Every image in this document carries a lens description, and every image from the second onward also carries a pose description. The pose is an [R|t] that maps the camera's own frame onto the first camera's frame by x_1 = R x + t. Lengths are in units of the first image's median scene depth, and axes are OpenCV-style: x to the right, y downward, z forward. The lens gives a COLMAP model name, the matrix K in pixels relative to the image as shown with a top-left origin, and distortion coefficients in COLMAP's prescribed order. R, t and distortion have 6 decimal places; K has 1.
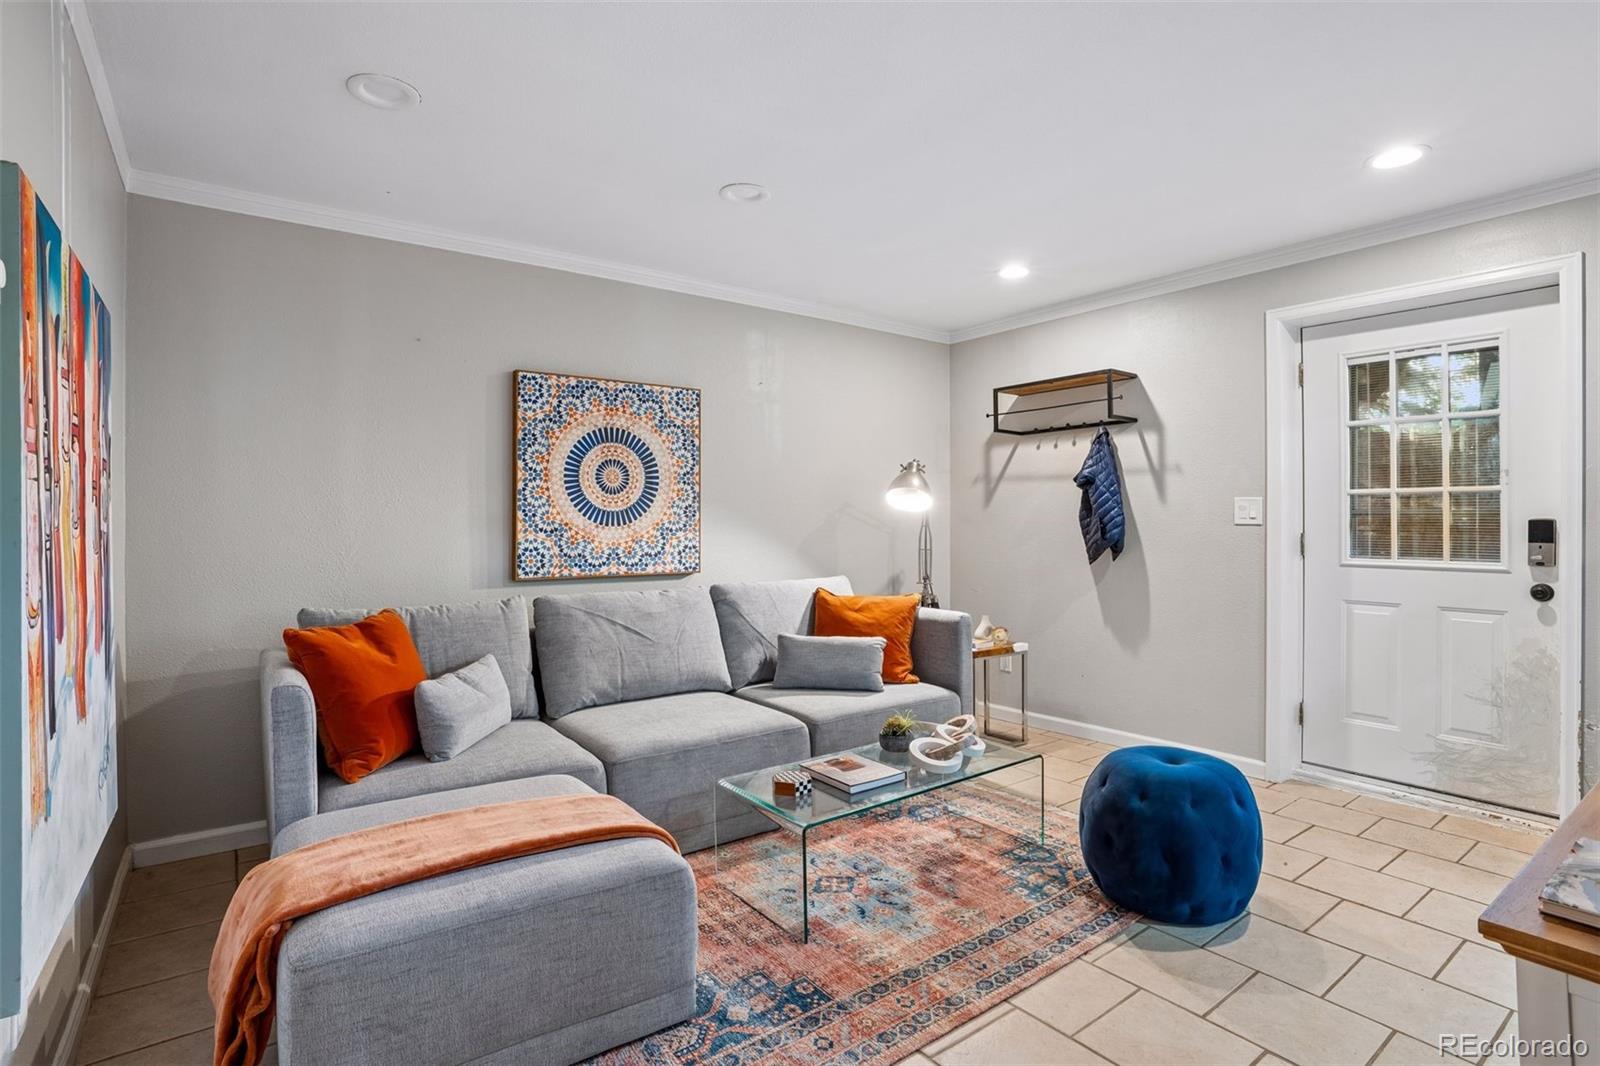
lens RADIAL K [[804.3, 0, 772.4], [0, 804.3, 516.4], [0, 0, 1]] dist [-0.028431, 0.007971]
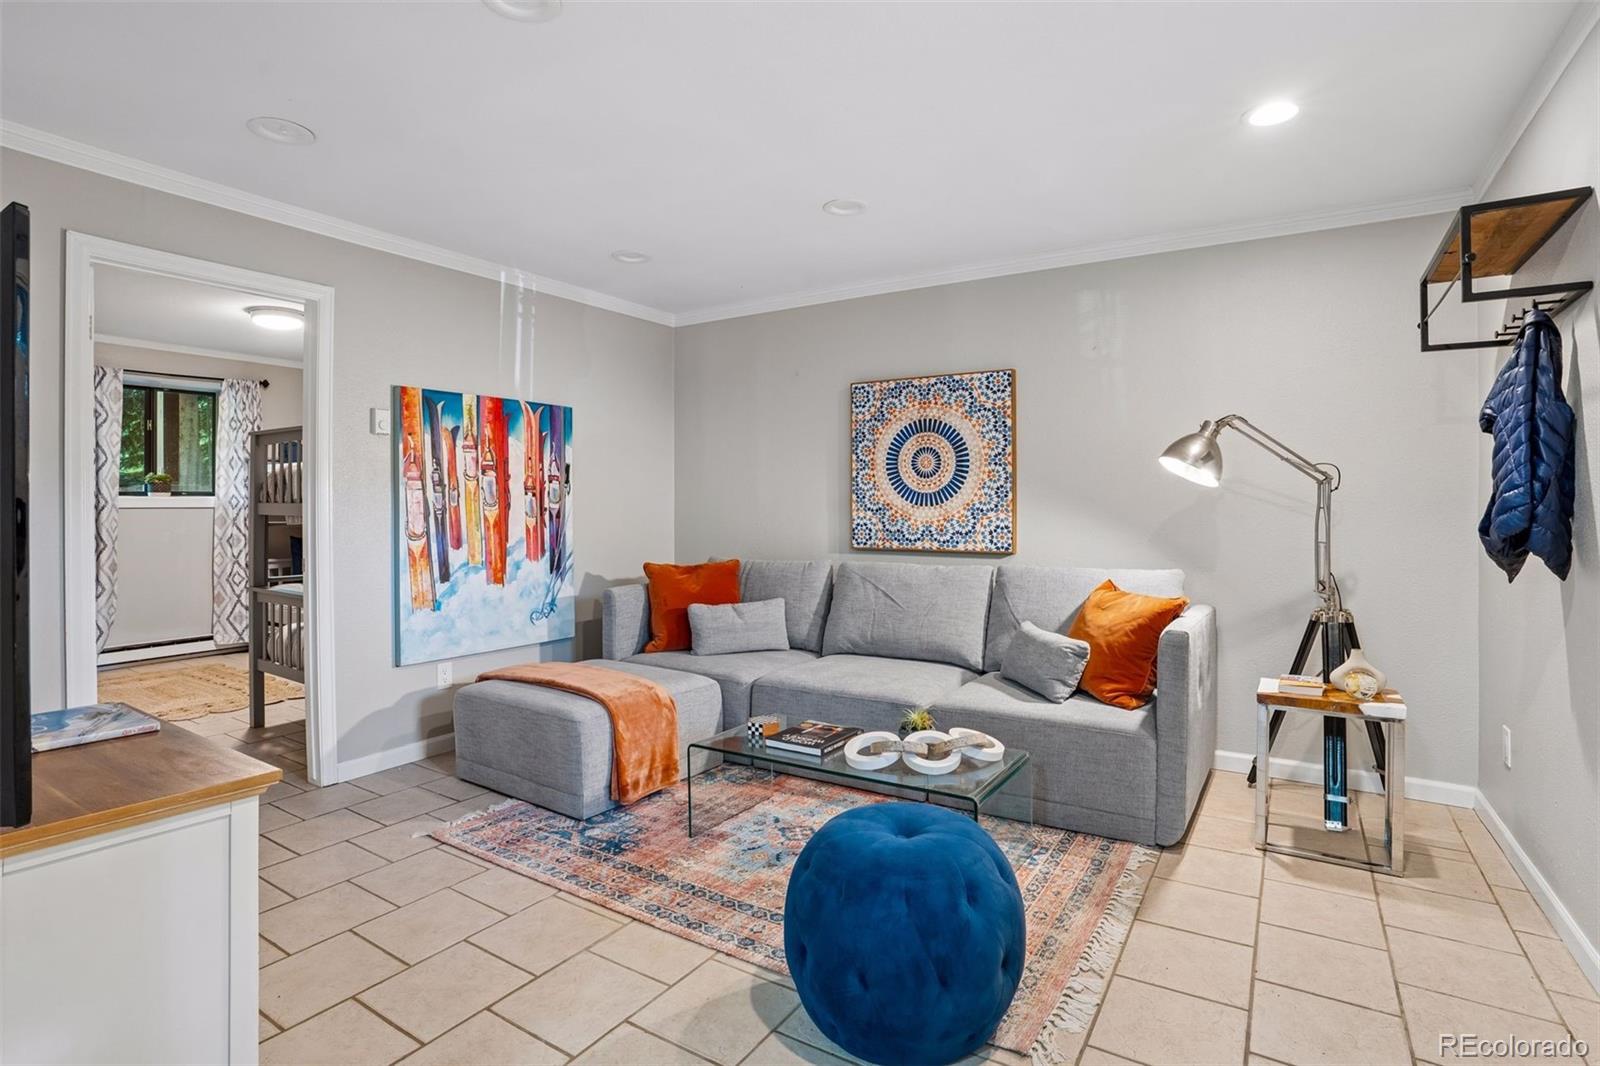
lens RADIAL K [[774.2, 0, 811.7], [0, 774.2, 508.6], [0, 0, 1]] dist [-0.051979, 0.016745]
pose [[0.378559, 0.006056, -0.925557, 0.760653], [0.006706, 0.999934, 0.009286, 0.004353], [0.925553, -0.009722, 0.378494, 0.448031]]
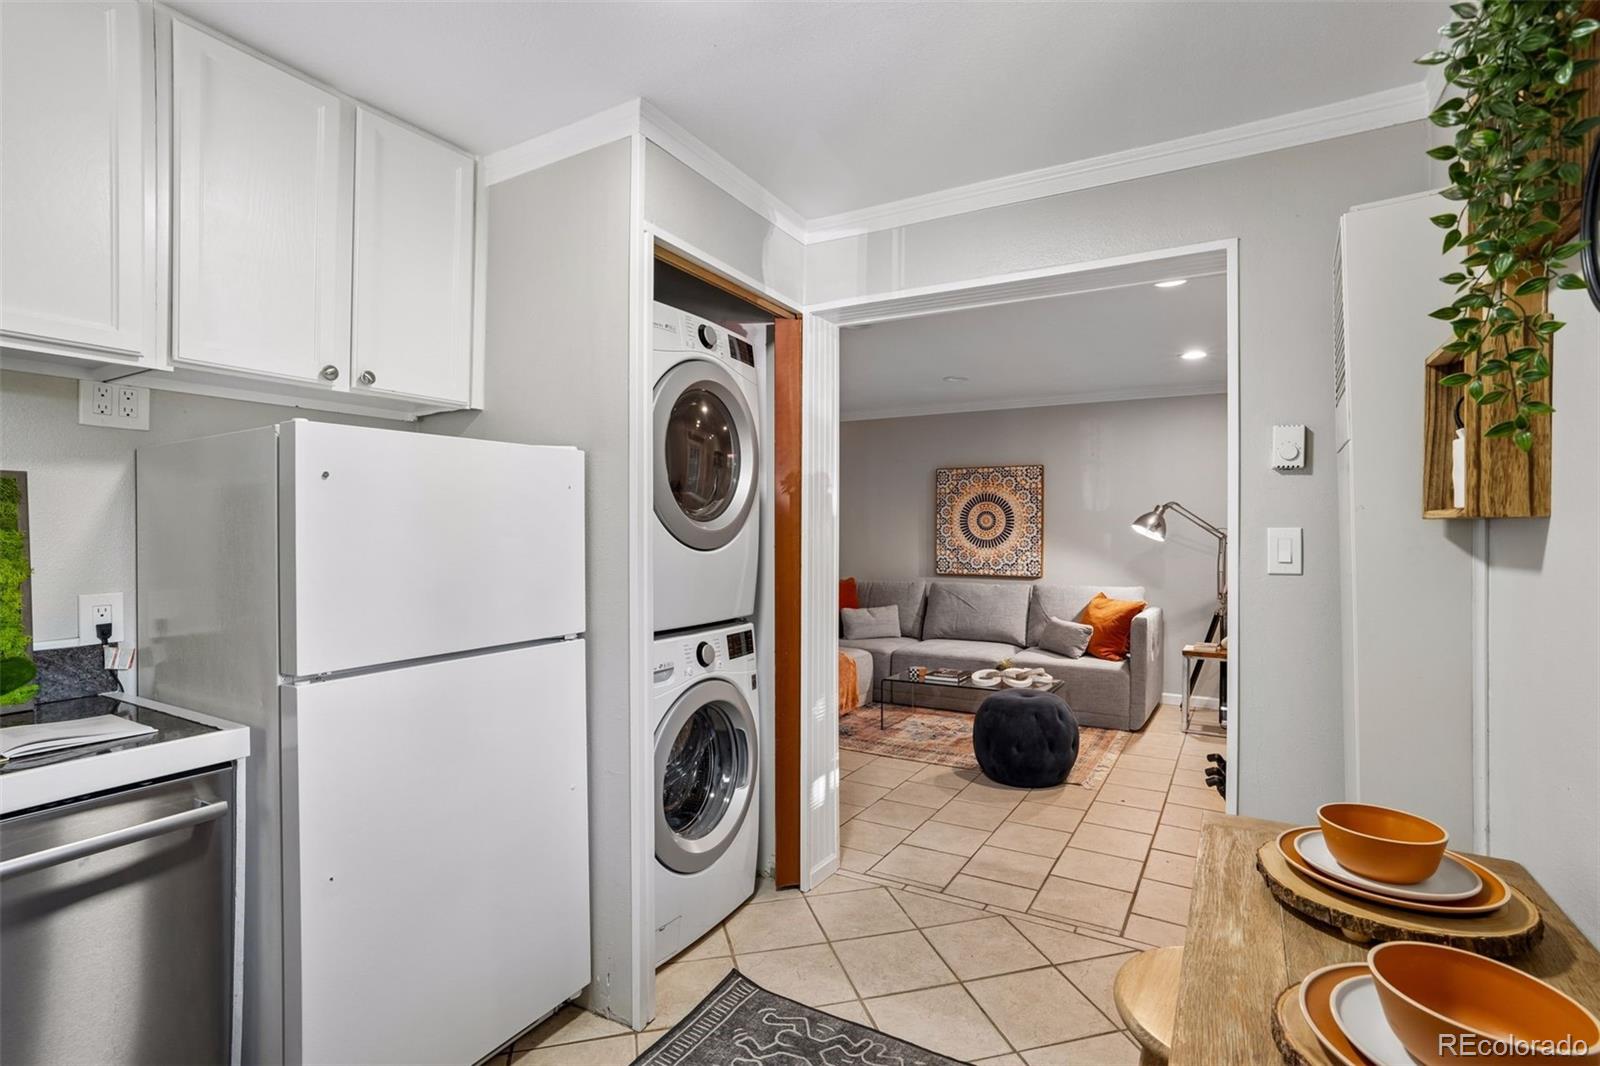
lens RADIAL K [[774.2, 0, 787.8], [0, 774.2, 545.2], [0, 0, 1]] dist [-0.051979, 0.016745]
pose [[0.398084, 0.021459, -0.917098, 1.247420], [0.002757, 0.999694, 0.024588, -0.038949], [0.917345, -0.012316, 0.397903, -0.108233]]
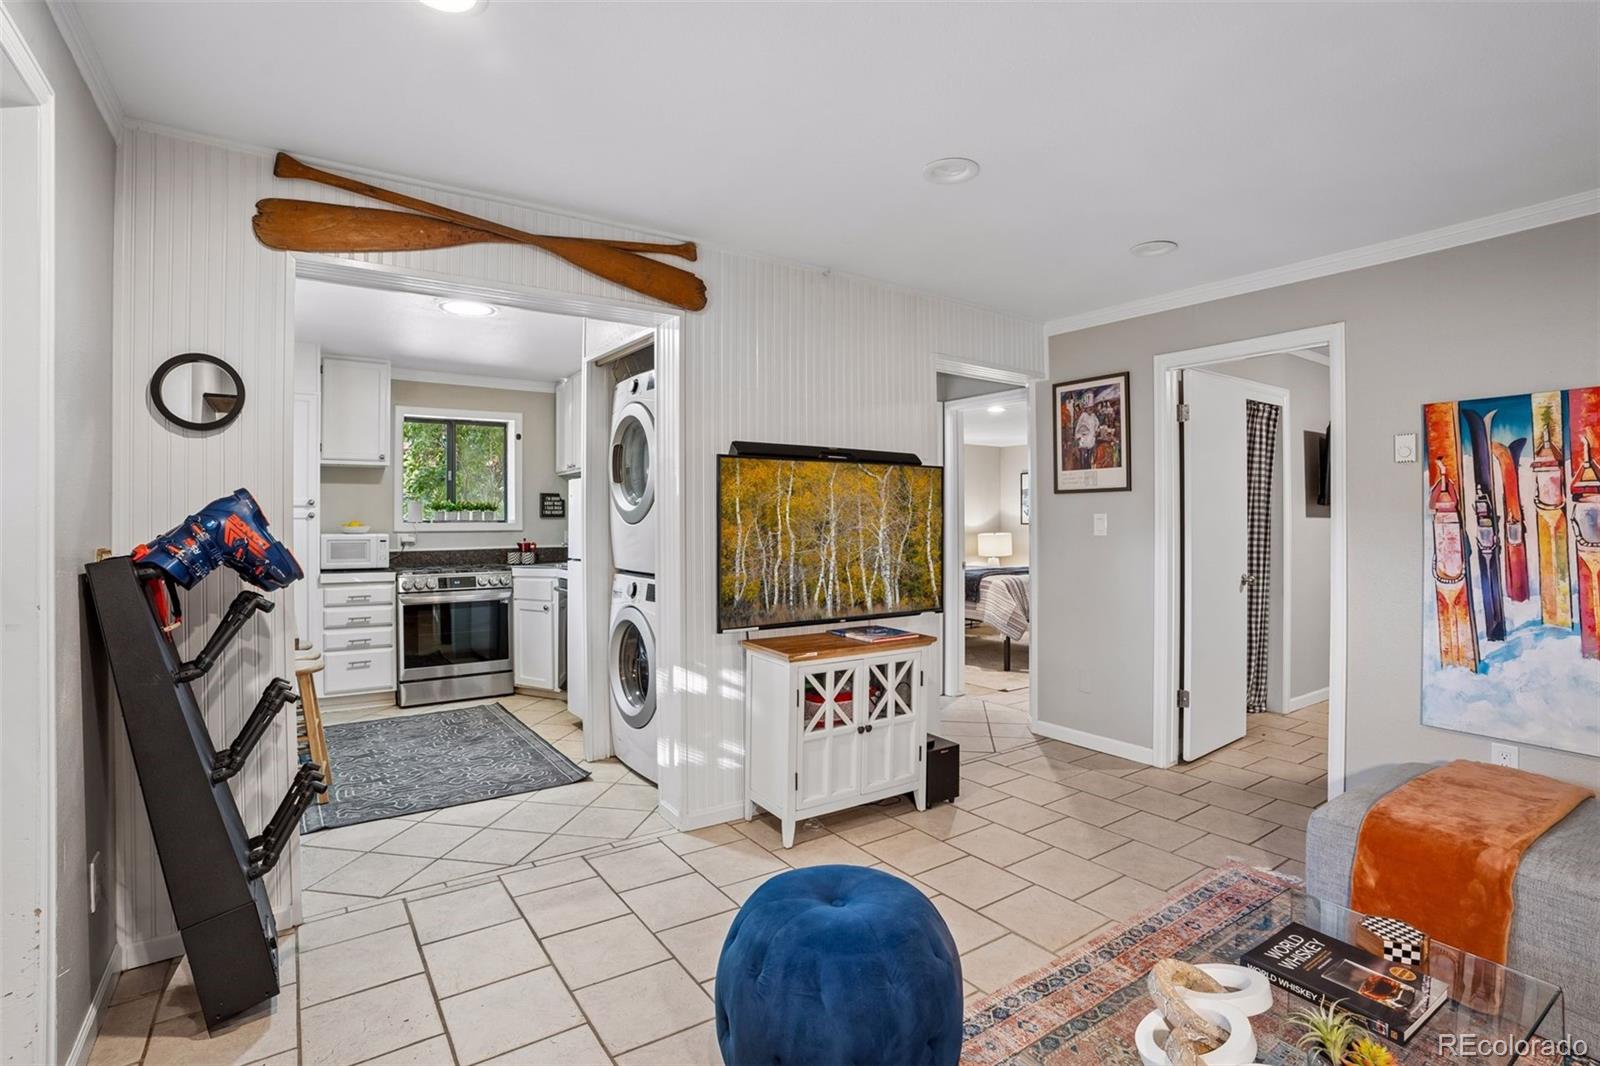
lens RADIAL K [[774.2, 0, 808.9], [0, 774.2, 520.5], [0, 0, 1]] dist [-0.051979, 0.016745]
pose [[-0.999982, 0.005025, 0.003385, 0.358538], [0.005016, 0.999984, -0.002715, -0.017883], [-0.003398, -0.002698, -0.999991, 1.149447]]
